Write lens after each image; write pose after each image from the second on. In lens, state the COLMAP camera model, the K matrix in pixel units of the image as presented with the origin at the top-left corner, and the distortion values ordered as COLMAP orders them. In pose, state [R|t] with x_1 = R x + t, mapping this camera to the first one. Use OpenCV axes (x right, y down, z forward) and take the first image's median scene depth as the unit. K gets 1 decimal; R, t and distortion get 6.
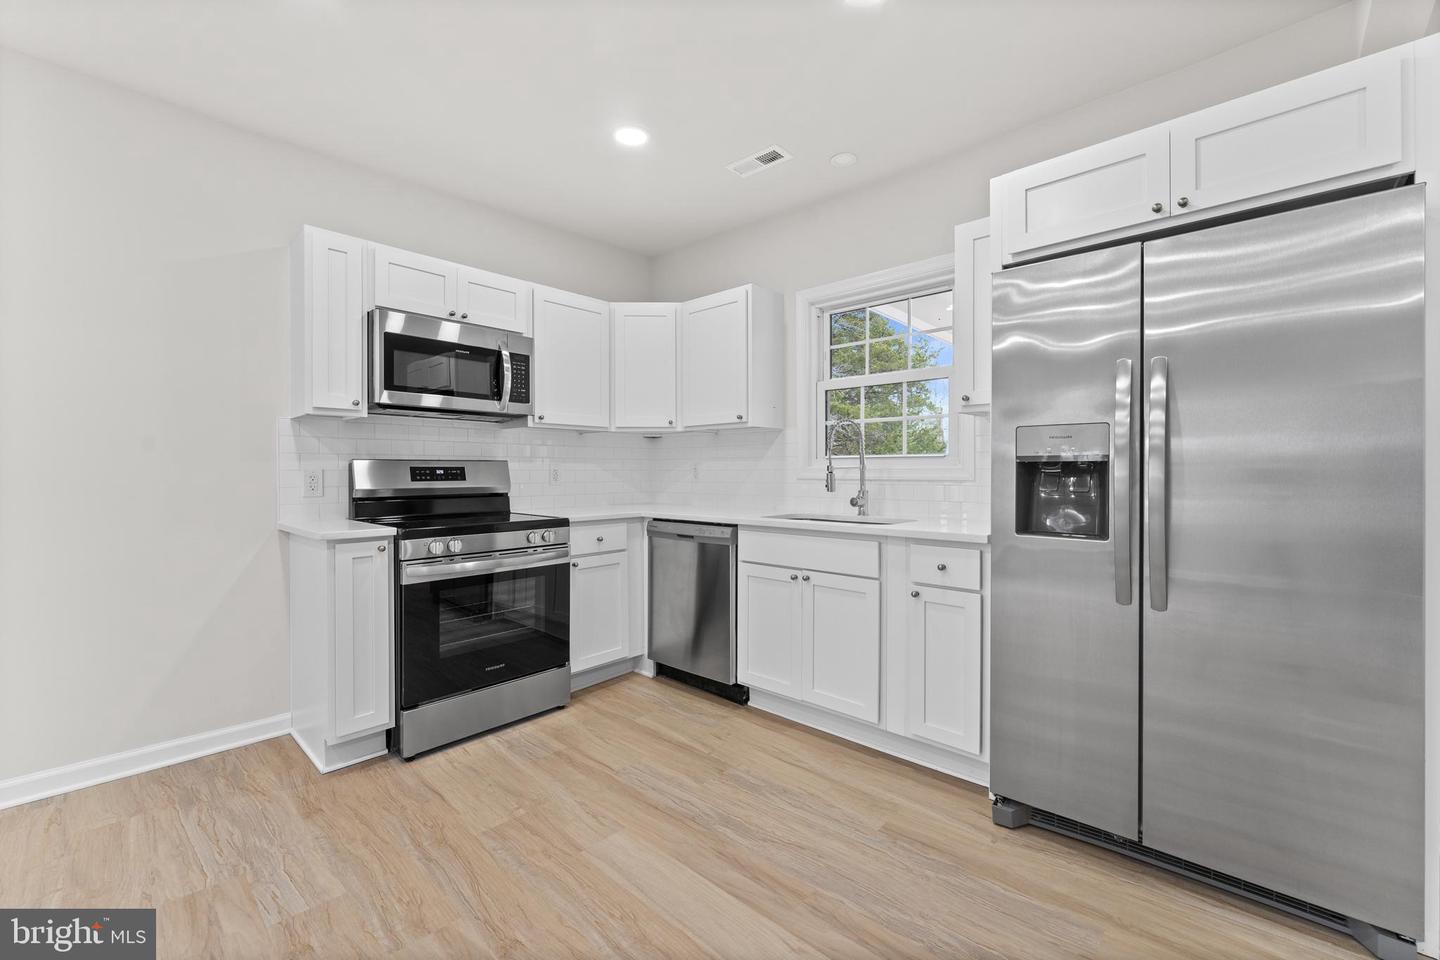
lens RADIAL K [[587.3, 0, 725.4], [0, 587.3, 474.5], [0, 0, 1]] dist [-0.000167, 0.000001]
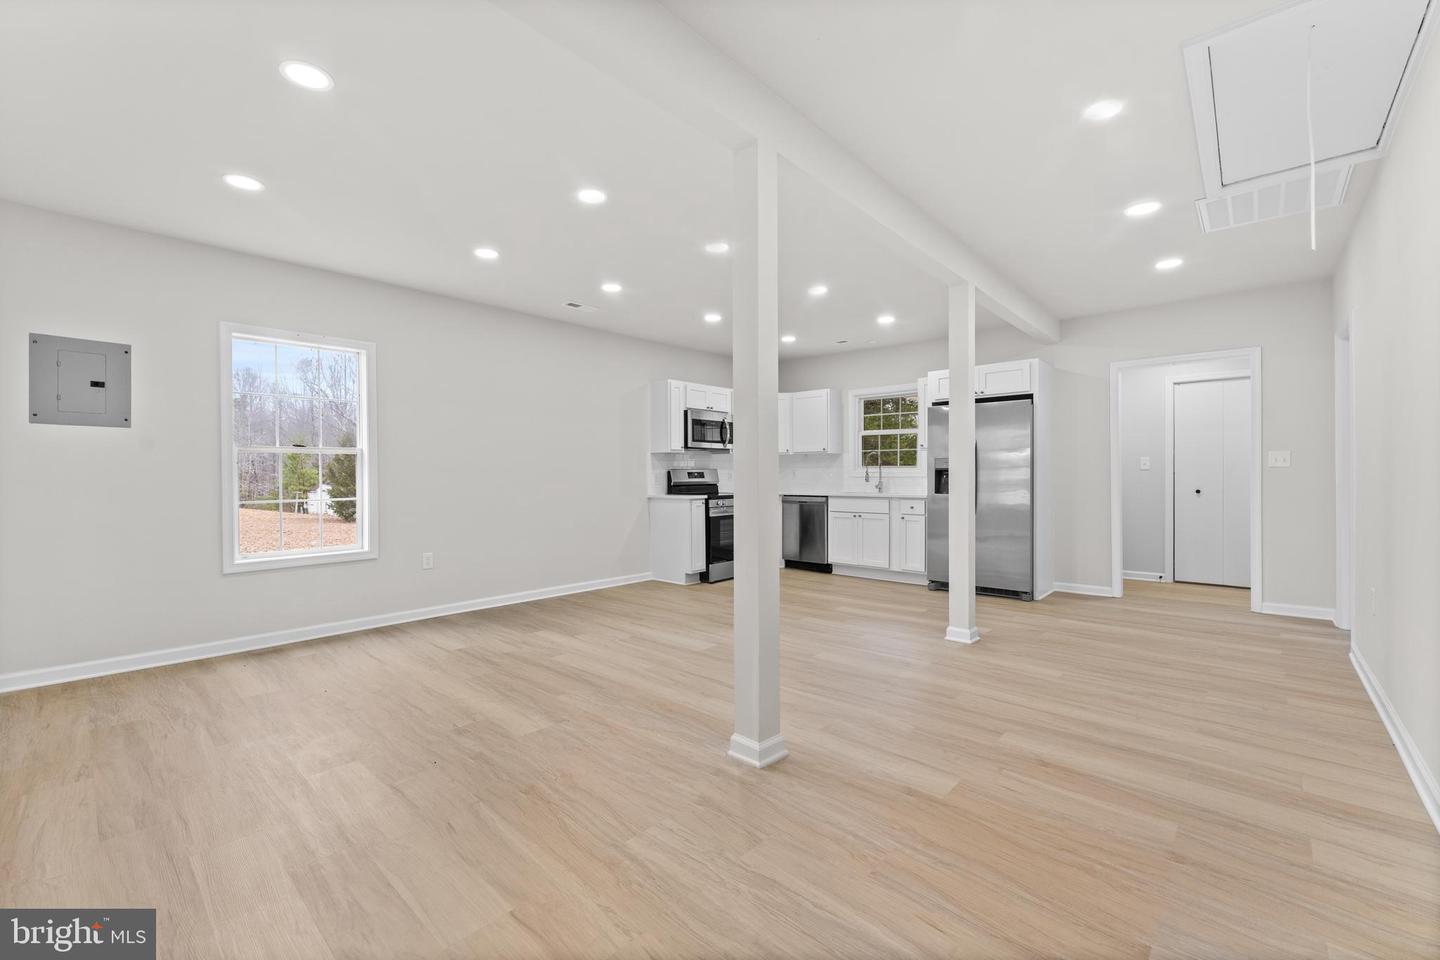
lens RADIAL K [[577.5, 0, 720.0], [0, 577.5, 480.0], [0, 0, 1]] dist [0.000318, 0.000001]
pose [[0.999990, -0.001194, -0.004368, -0.398292], [0.001224, 0.999976, 0.006862, 0.003931], [0.004359, -0.006868, 0.999967, -1.310491]]
